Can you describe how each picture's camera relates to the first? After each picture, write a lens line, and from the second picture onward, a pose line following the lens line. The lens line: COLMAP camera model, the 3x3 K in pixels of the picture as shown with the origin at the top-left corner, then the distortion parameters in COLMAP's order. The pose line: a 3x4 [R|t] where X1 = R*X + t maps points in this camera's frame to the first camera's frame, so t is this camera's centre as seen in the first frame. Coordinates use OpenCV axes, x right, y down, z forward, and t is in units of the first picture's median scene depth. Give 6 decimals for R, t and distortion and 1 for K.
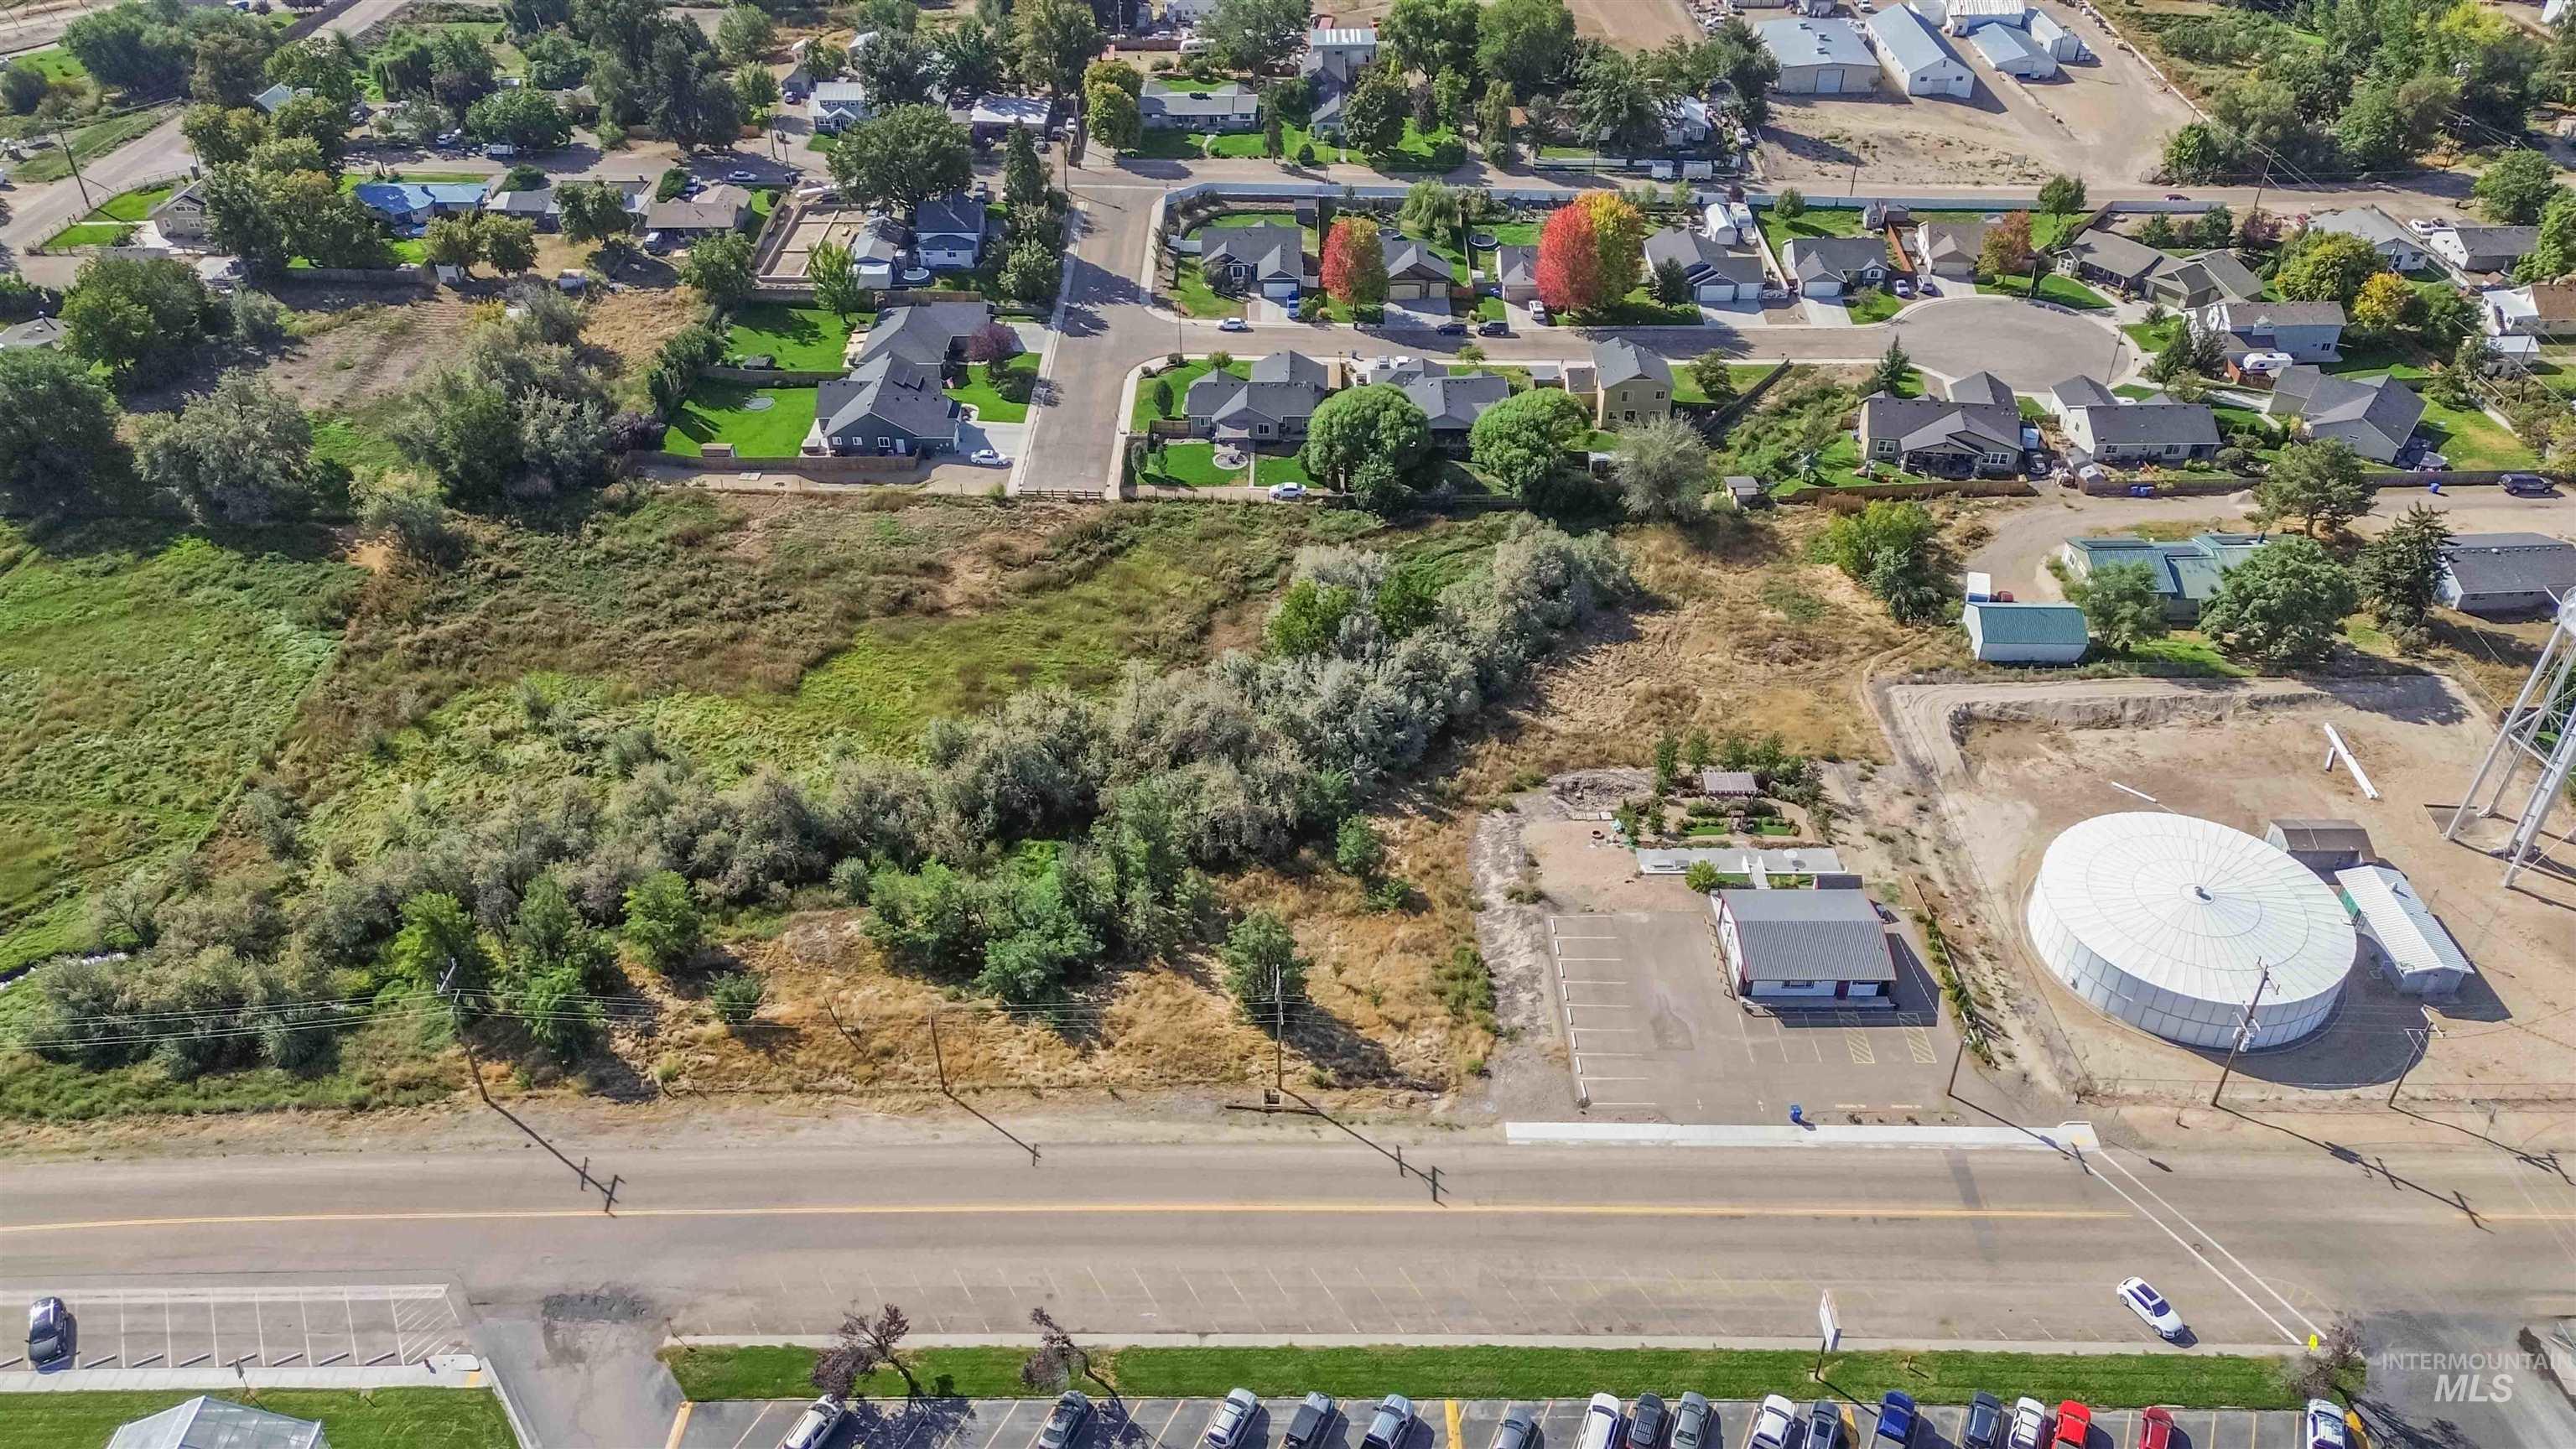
lens RADIAL K [[1820.0, 0, 1292.9], [0, 1820.0, 715.2], [0, 0, 1]] dist [0.085573, -0.083339]
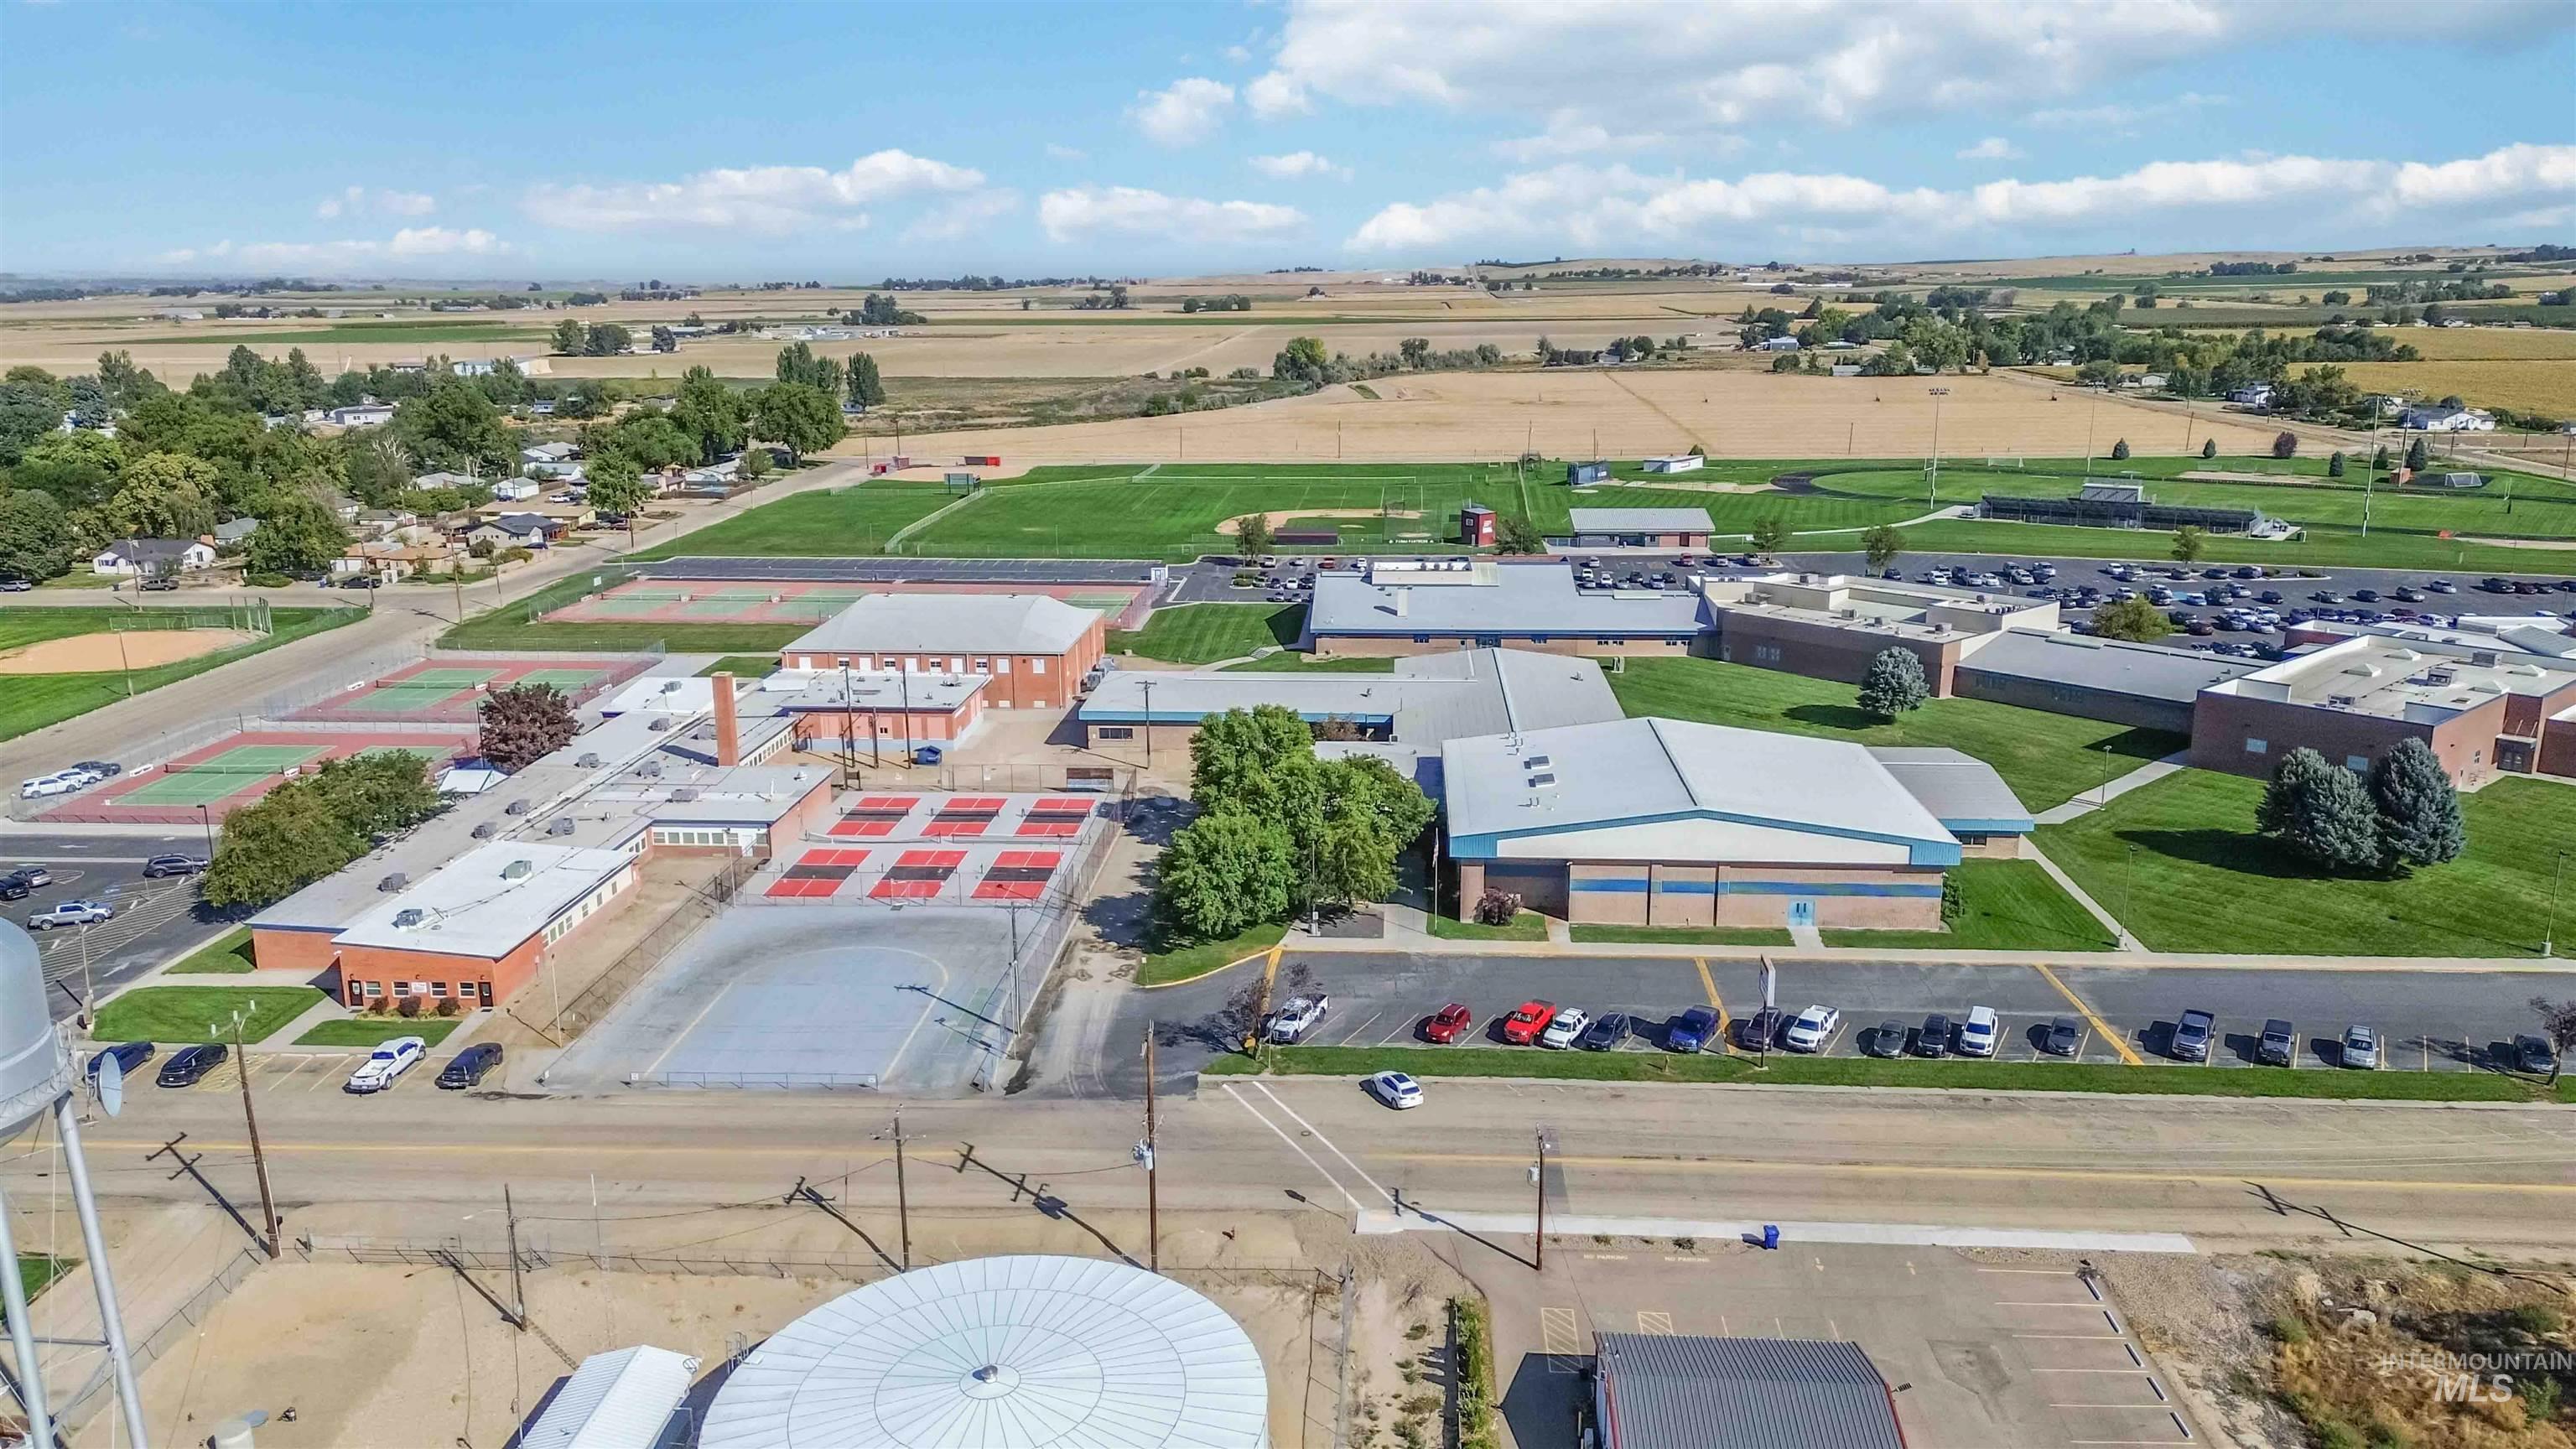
lens RADIAL K [[1813.7, 0, 1292.8], [0, 1813.7, 729.9], [0, 0, 1]] dist [0.090285, -0.088598]
pose [[-0.998075, -0.010060, 0.061201, 0.256088], [0.040076, 0.648491, 0.760167, -0.277525], [-0.047335, 0.761156, -0.646839, 0.810949]]
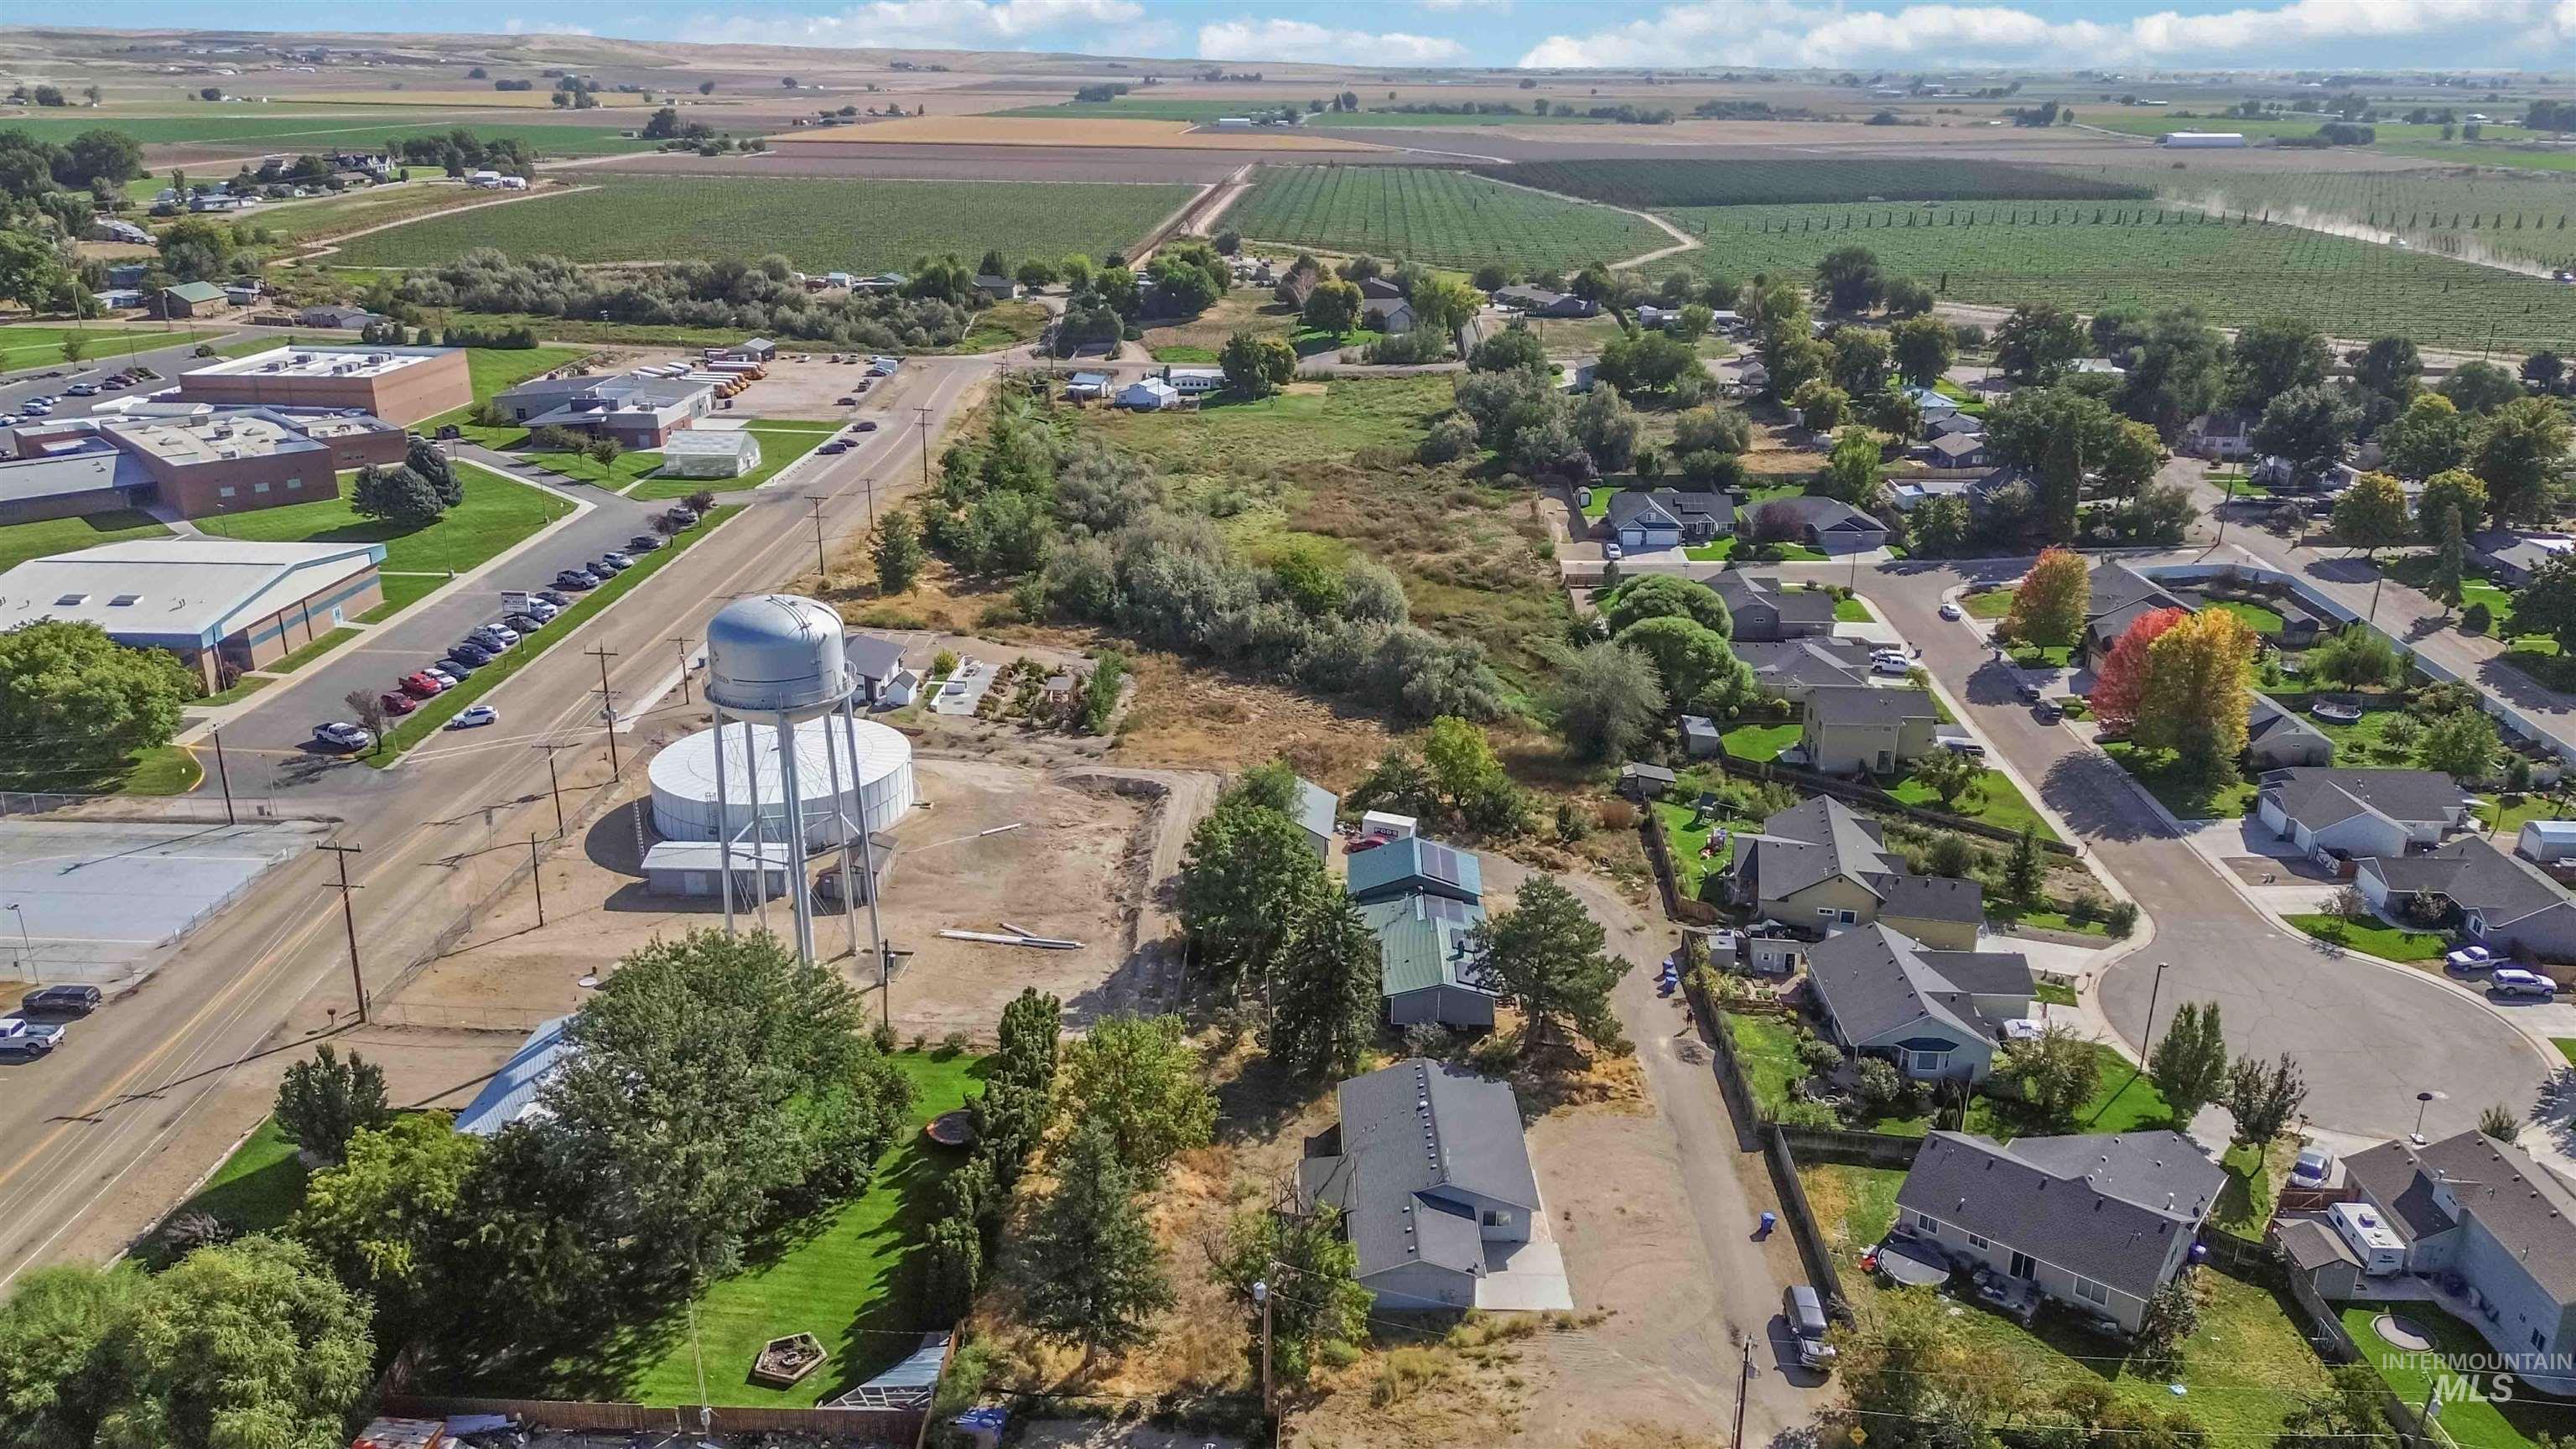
lens RADIAL K [[1813.7, 0, 1292.8], [0, 1813.7, 729.9], [0, 0, 1]] dist [0.090285, -0.088598]
pose [[-0.034817, 0.341754, -0.939144, 1.049869], [-0.585663, 0.754471, 0.296263, -0.295228], [0.809806, 0.560337, 0.173884, 0.718344]]
